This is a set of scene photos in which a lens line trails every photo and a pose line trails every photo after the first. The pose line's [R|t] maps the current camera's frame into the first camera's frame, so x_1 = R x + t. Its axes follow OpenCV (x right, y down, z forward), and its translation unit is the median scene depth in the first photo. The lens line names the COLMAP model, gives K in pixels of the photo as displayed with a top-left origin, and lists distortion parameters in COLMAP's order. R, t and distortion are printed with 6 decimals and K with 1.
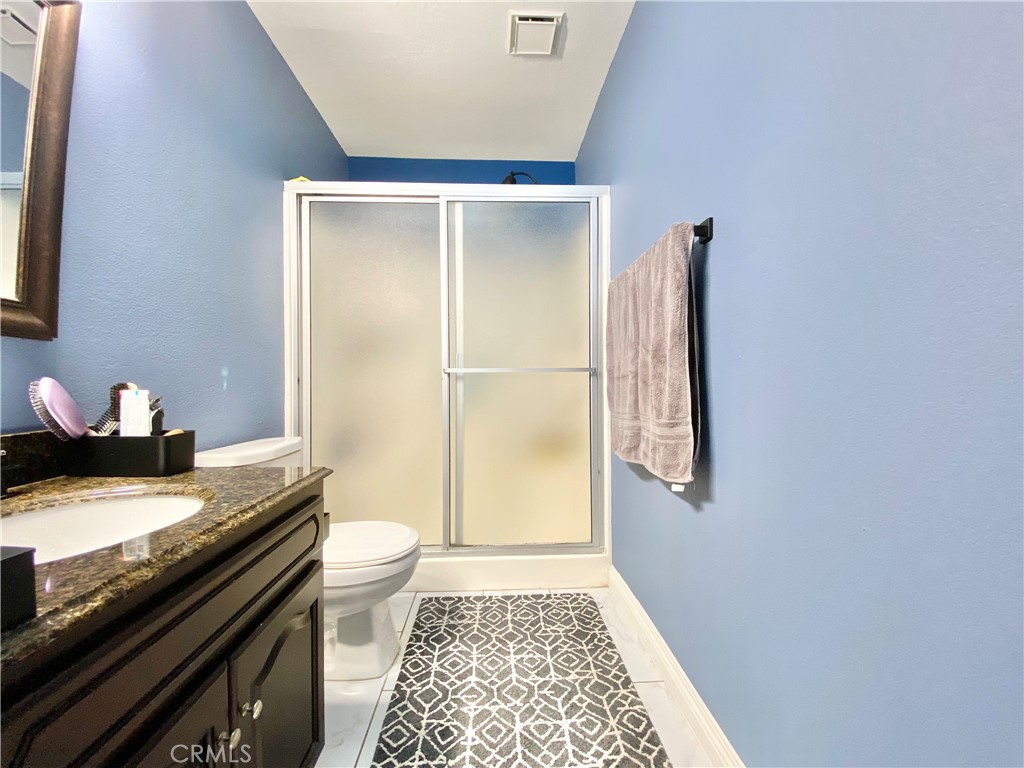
lens RADIAL K [[421.2, 0, 506.9], [0, 421.2, 379.9], [0, 0, 1]] dist [0.021083, -0.022912]
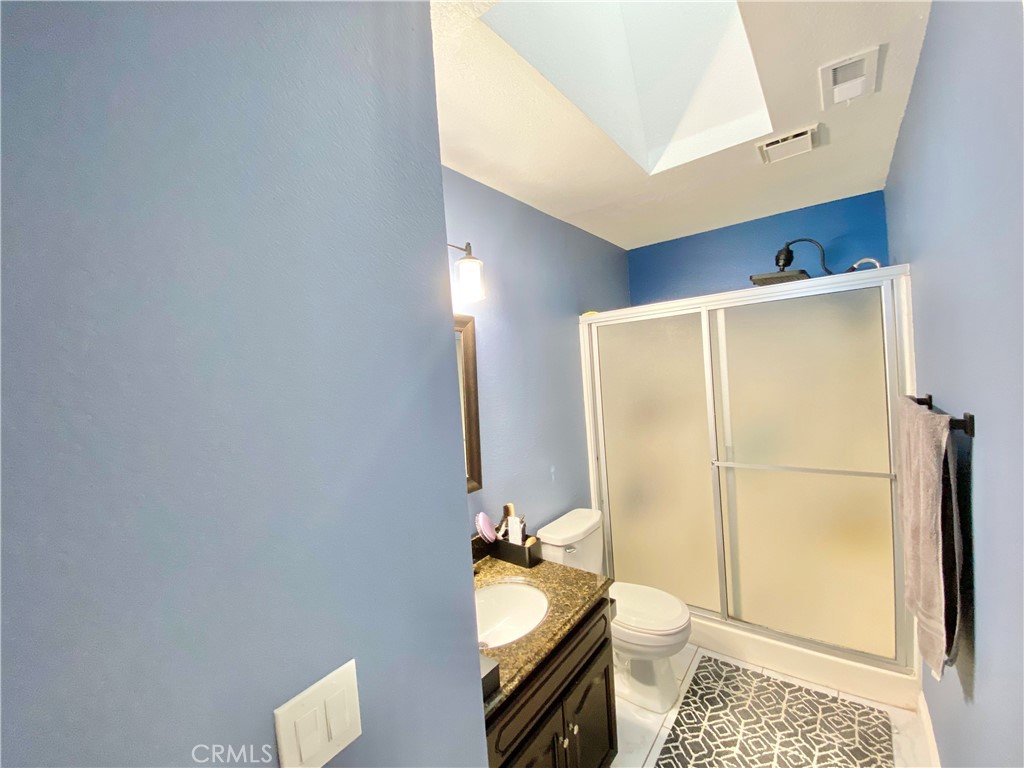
lens RADIAL K [[412.8, 0, 505.9], [0, 412.8, 383.0], [0, 0, 1]] dist [0.023249, -0.020667]
pose [[0.761153, -0.038079, -0.647454, 0.203784], [0.066831, 0.997566, 0.019897, -0.382957], [0.645120, -0.058415, 0.761845, -0.256276]]
